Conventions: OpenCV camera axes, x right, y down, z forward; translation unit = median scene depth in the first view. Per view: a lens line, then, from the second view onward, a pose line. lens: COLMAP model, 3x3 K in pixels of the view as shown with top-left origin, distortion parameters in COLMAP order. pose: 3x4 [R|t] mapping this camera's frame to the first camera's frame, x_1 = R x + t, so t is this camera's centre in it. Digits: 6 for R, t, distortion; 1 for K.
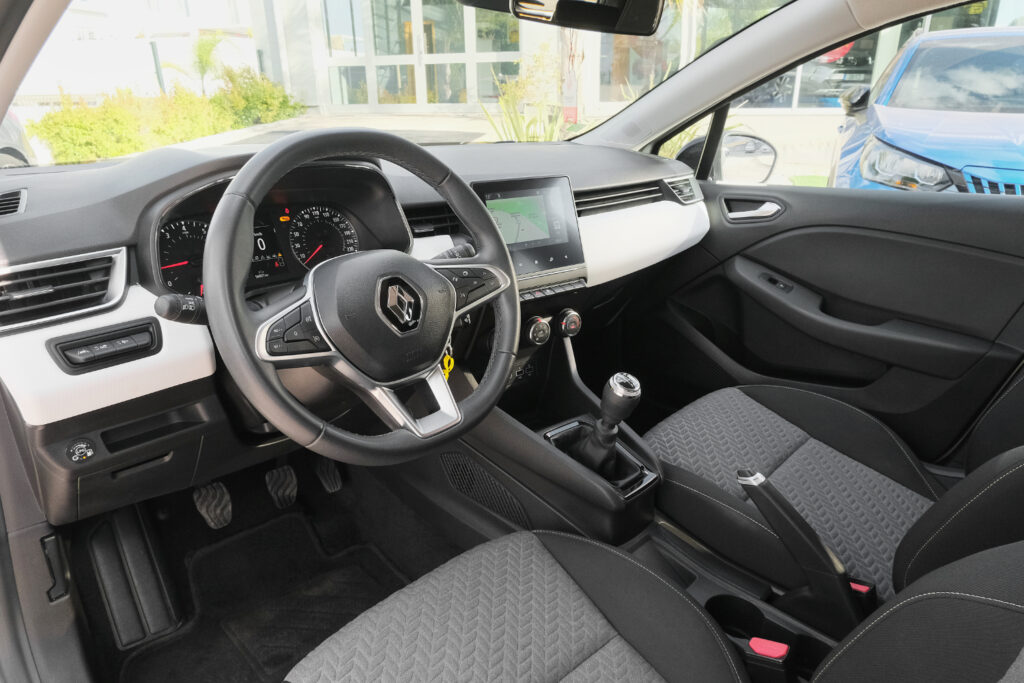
lens RADIAL K [[647.5, 0, 522.4], [0, 647.5, 335.1], [0, 0, 1]] dist [-0.004806, 0.003755]
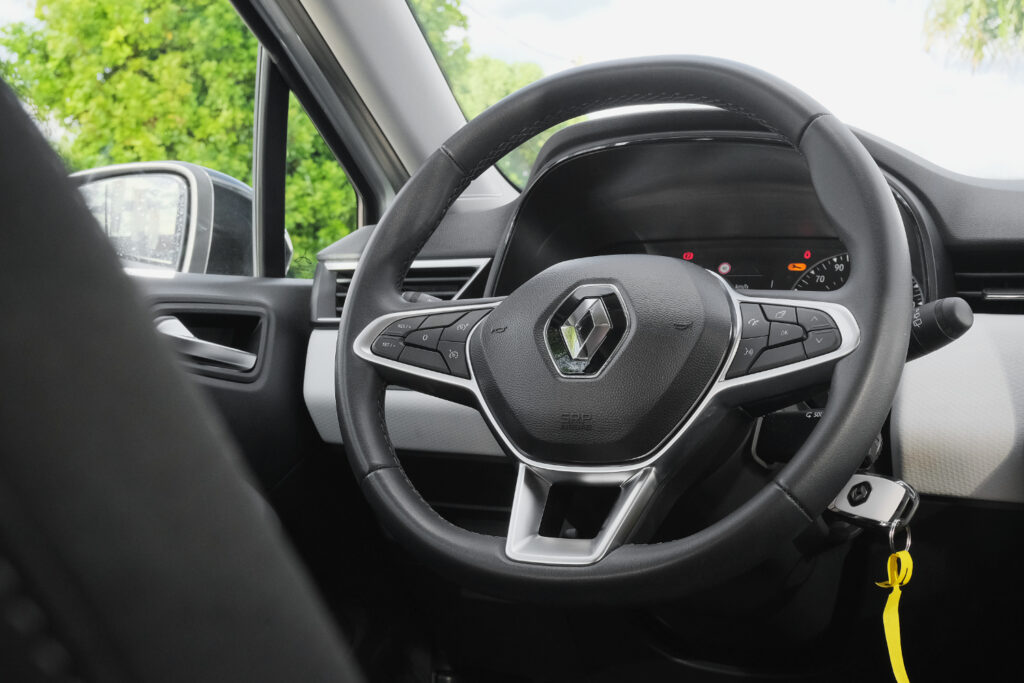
lens RADIAL K [[1368.0, 0, 494.1], [0, 1368.0, 306.1], [0, 0, 1]] dist [-0.039538, 0.000000]
pose [[0.289205, -0.008878, -0.957226, 0.566504], [-0.326702, 0.939004, -0.107415, 0.053390], [0.899793, 0.343792, 0.268664, 0.375316]]
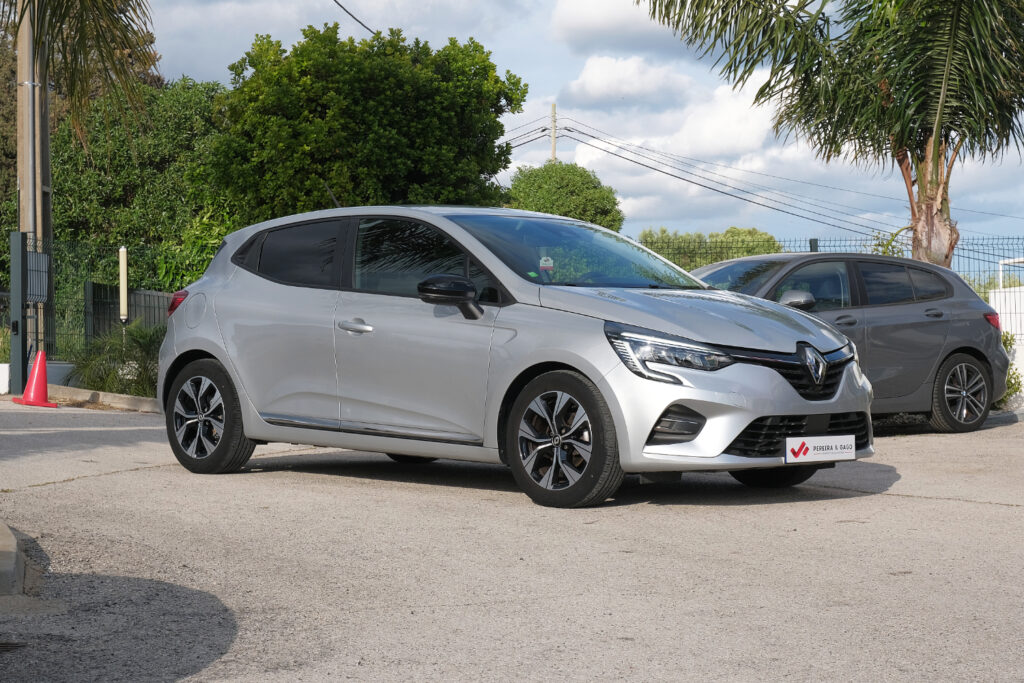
lens RADIAL K [[2028.9, 0, 517.2], [0, 2028.9, 342.3], [0, 0, 1]] dist [-0.057355, 0.000000]
pose [[0.418719, -0.014790, -0.907996, 8.088042], [-0.310163, 0.937411, -0.158300, 1.948489], [0.853507, 0.347909, 0.387924, -3.873638]]
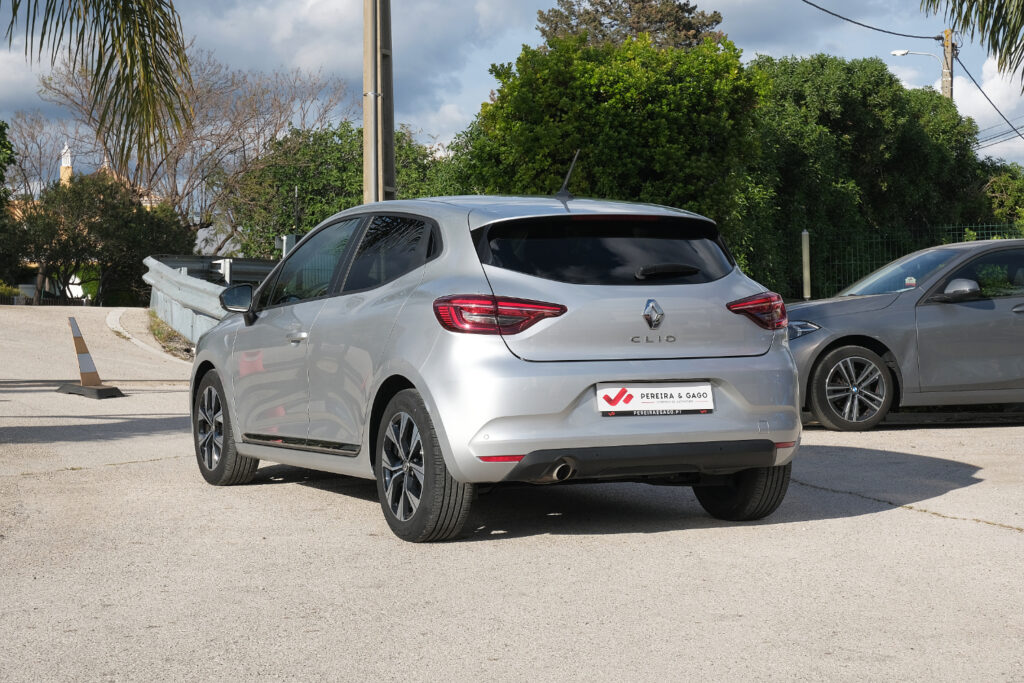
lens RADIAL K [[2028.9, 0, 505.5], [0, 2028.9, 346.1], [0, 0, 1]] dist [-0.057355, 0.000000]
pose [[0.102521, 0.000409, -0.994731, 9.842097], [-0.337022, 0.940870, -0.034348, 0.848136], [0.935898, 0.338767, 0.096597, -1.244639]]
